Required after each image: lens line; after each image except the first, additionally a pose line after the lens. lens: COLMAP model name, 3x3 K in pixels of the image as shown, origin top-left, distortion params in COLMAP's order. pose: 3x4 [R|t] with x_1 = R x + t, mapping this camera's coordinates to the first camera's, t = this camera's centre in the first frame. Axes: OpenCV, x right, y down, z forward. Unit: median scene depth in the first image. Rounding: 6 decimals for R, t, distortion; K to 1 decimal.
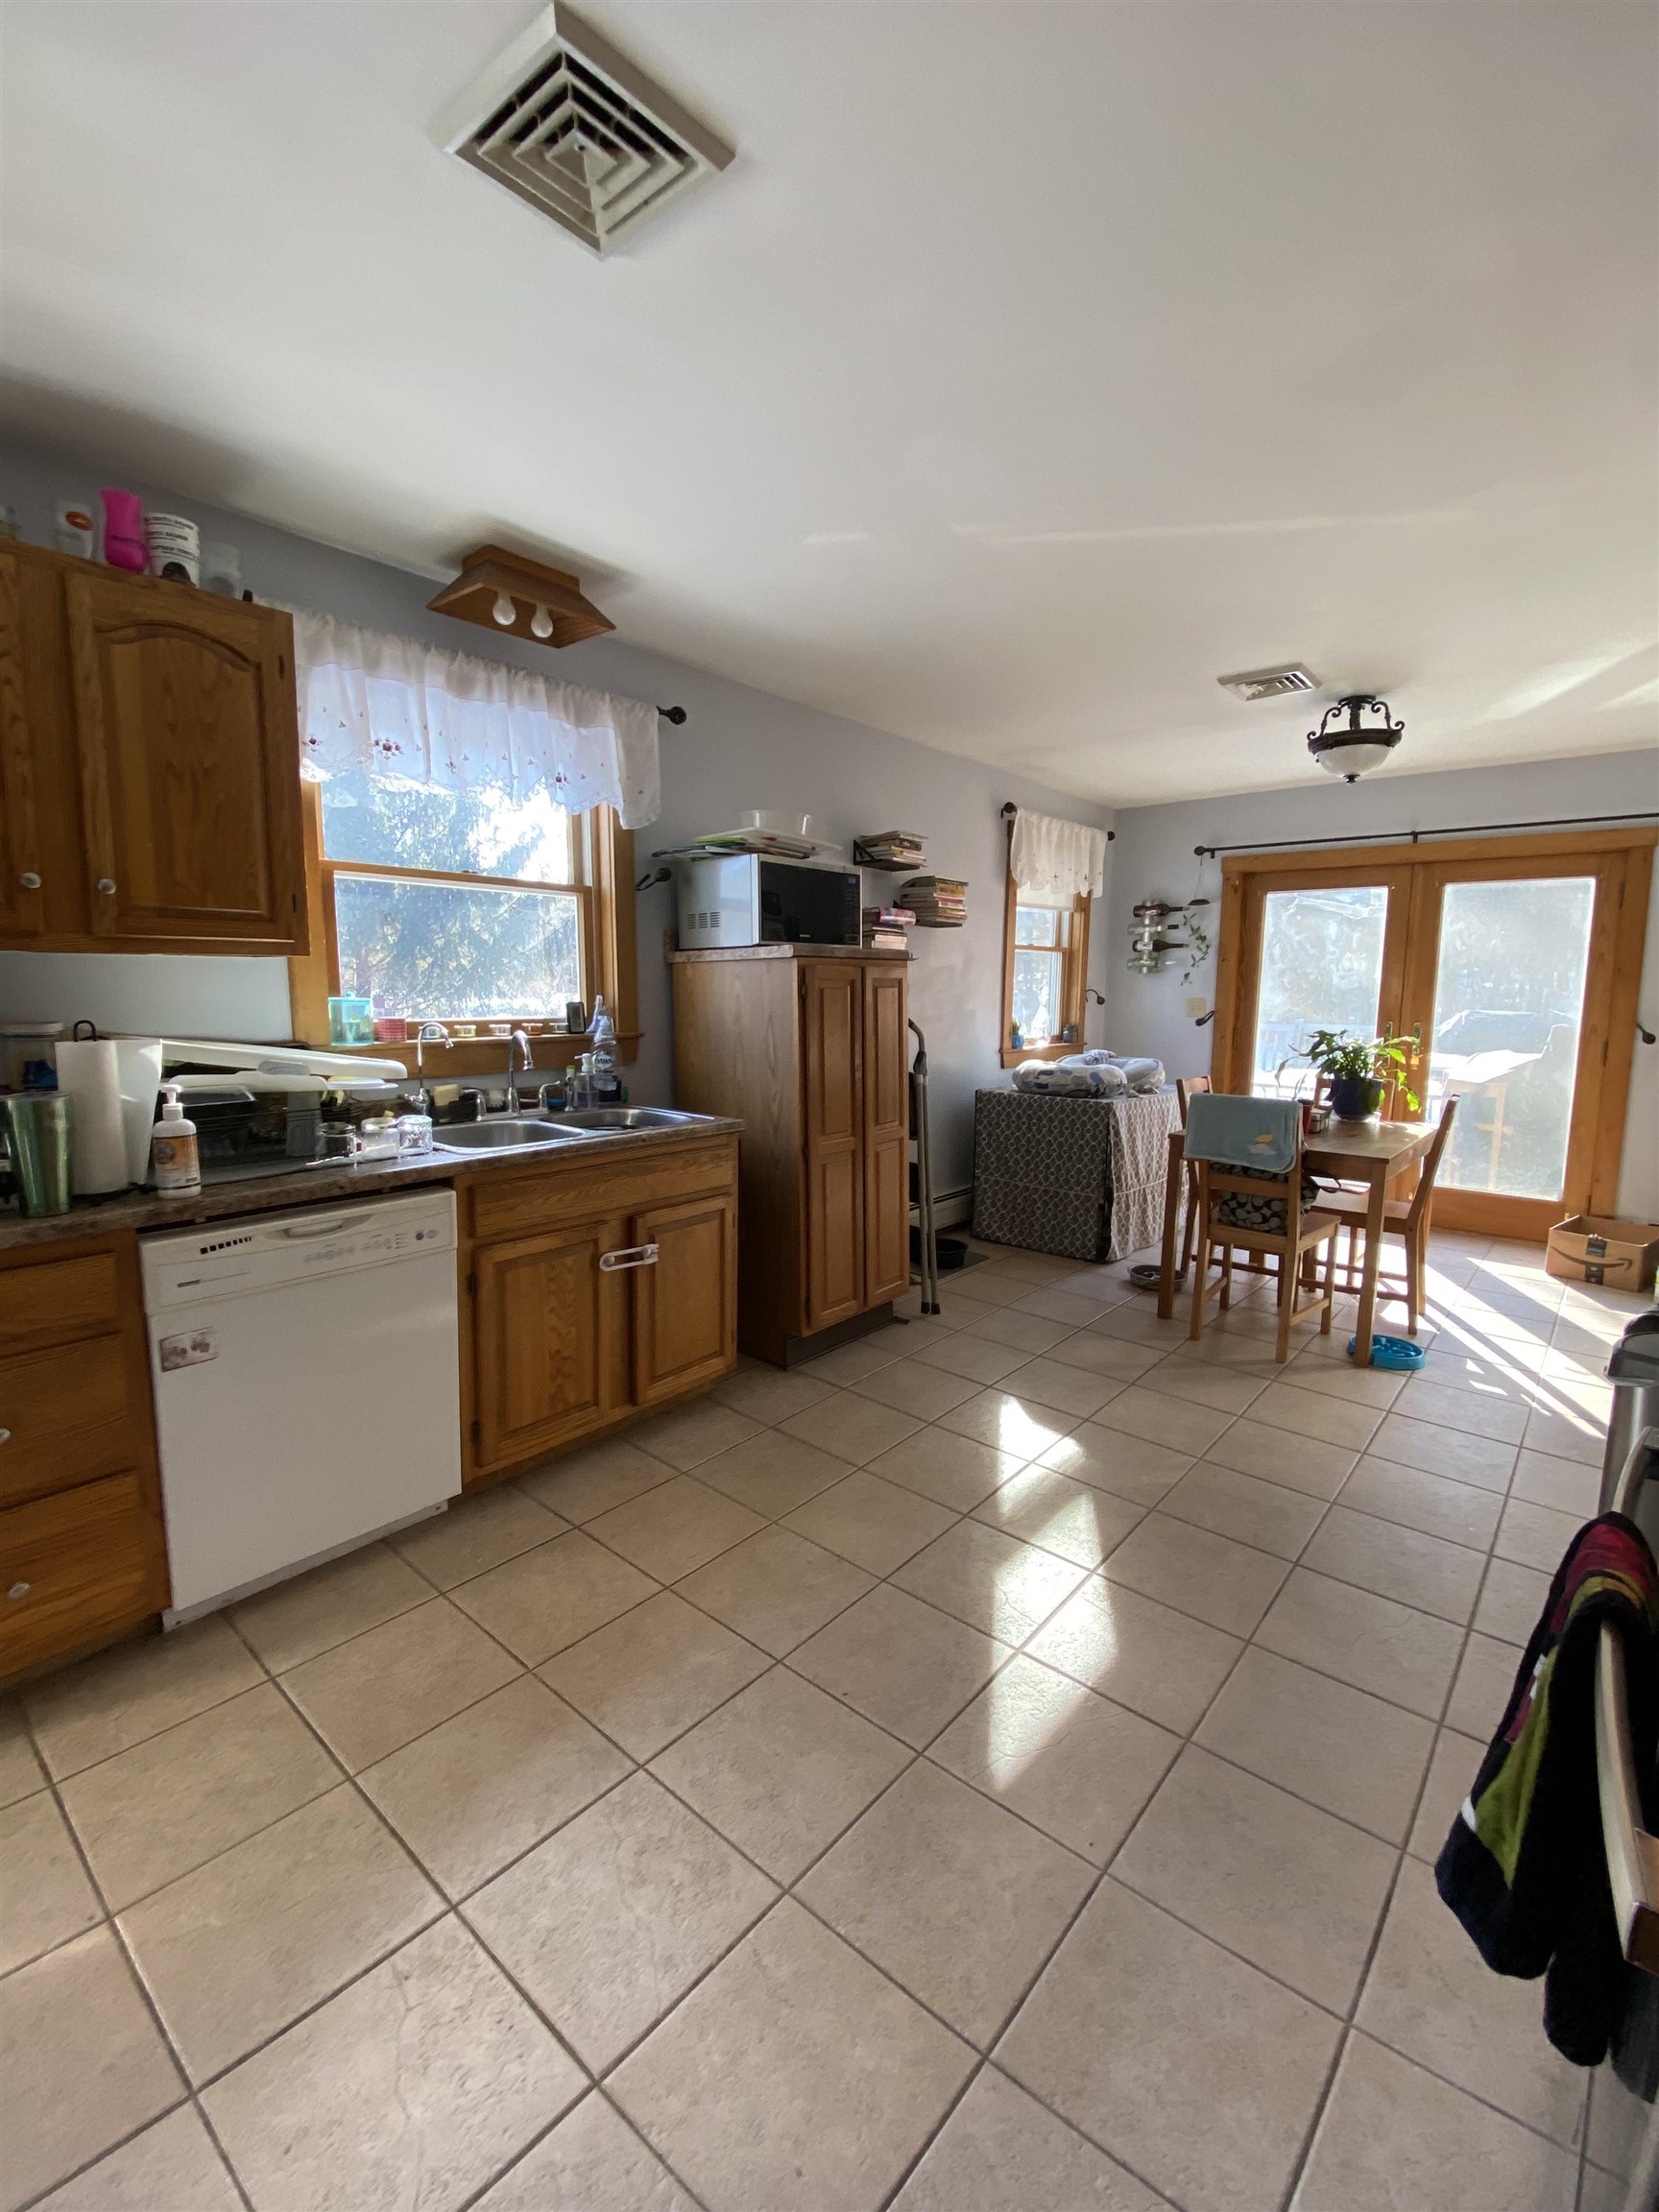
lens RADIAL K [[901.5, 0, 833.7], [0, 901.5, 1100.7], [0, 0, 1]] dist [0.050482, -0.028011]
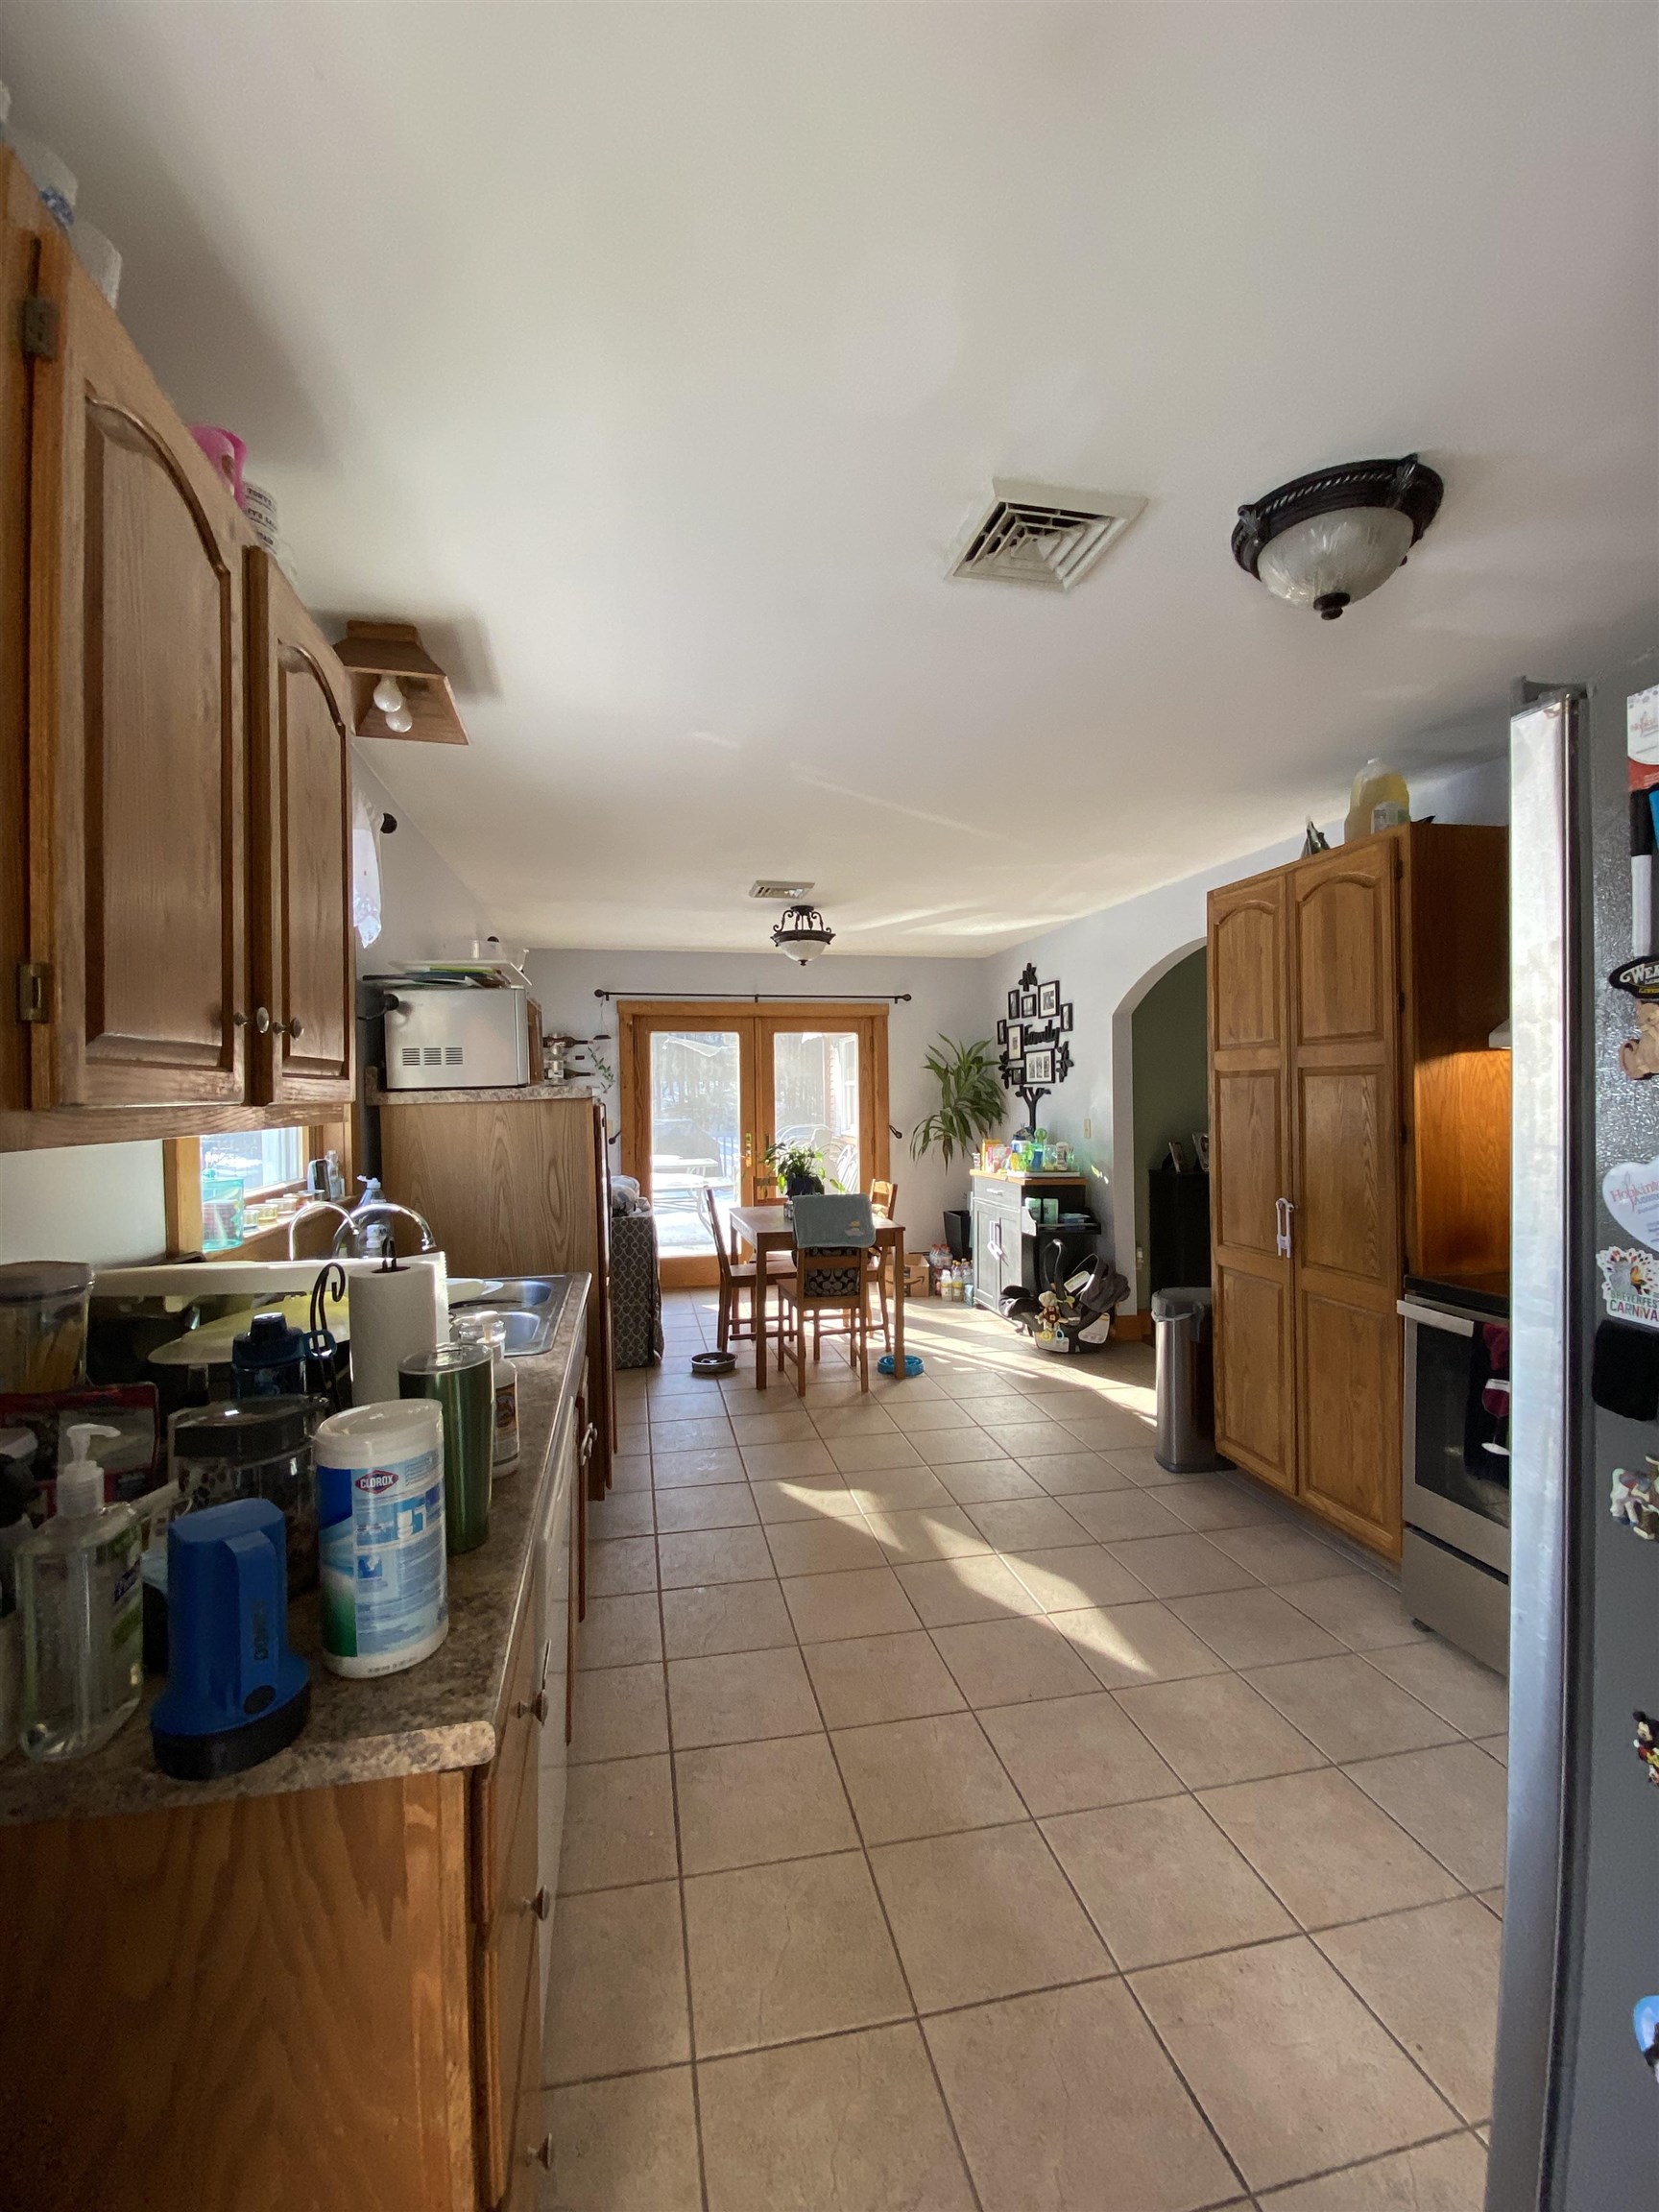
lens RADIAL K [[887.2, 0, 828.6], [0, 887.2, 1095.0], [0, 0, 1]] dist [0.049235, -0.029044]
pose [[0.640633, -0.017527, 0.767647, -0.519051], [0.121015, 0.989550, -0.078398, -0.044526], [-0.758251, 0.143121, 0.636059, 0.153667]]
